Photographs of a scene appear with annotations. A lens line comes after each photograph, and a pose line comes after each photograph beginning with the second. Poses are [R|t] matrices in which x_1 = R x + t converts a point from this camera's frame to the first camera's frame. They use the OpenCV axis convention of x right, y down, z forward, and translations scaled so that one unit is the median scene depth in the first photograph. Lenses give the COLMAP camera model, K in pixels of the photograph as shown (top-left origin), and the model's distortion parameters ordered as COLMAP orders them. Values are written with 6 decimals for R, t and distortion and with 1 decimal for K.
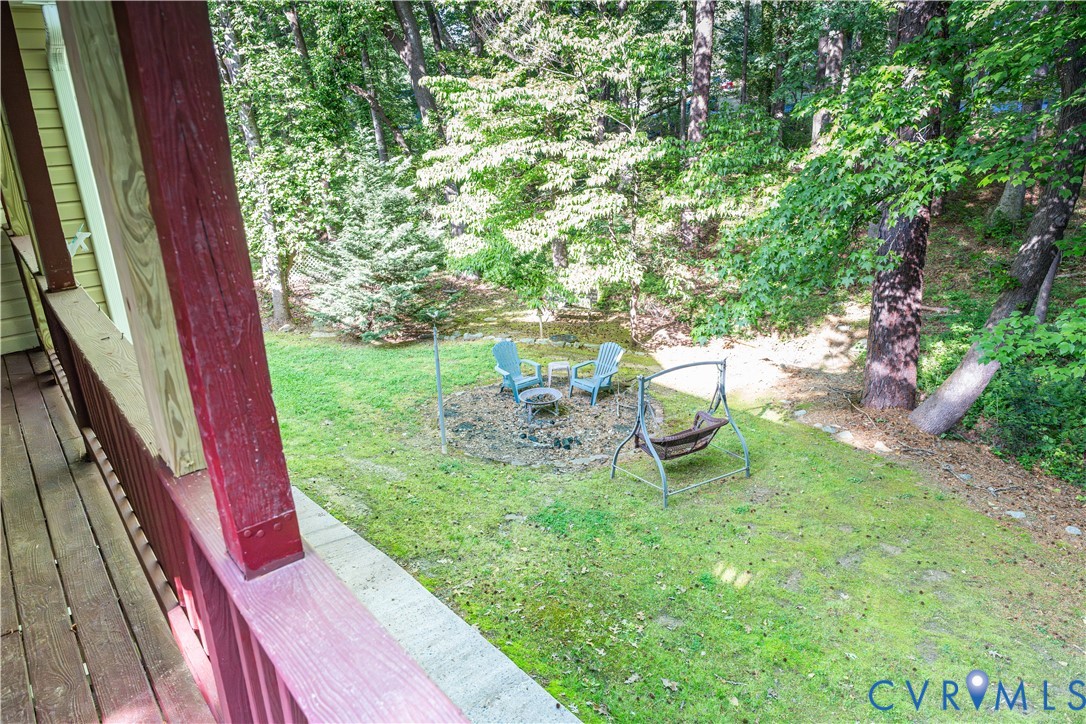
lens RADIAL K [[718.0, 0, 546.4], [0, 718.0, 364.6], [0, 0, 1]] dist [0.005843, 0.000578]
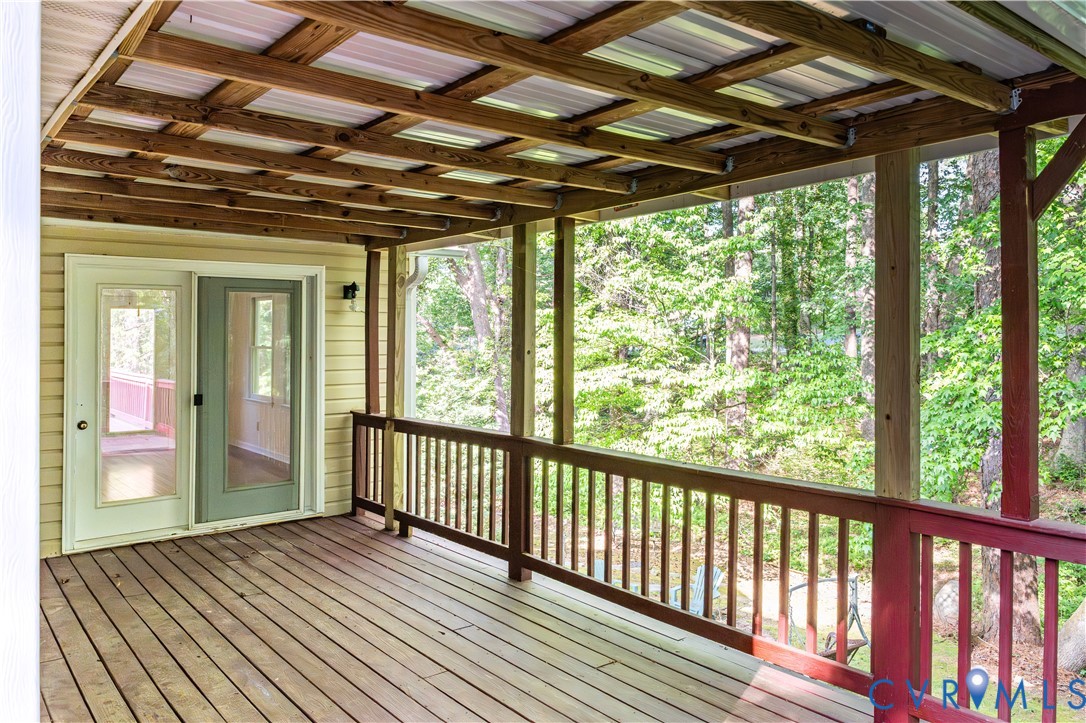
lens RADIAL K [[755.0, 0, 541.9], [0, 755.0, 355.1], [0, 0, 1]] dist [-0.004829, -0.001195]
pose [[0.998661, 0.033911, -0.039070, -0.107625], [-0.044536, 0.947808, -0.315716, 0.033431], [0.026324, 0.317033, 0.948049, -0.079080]]
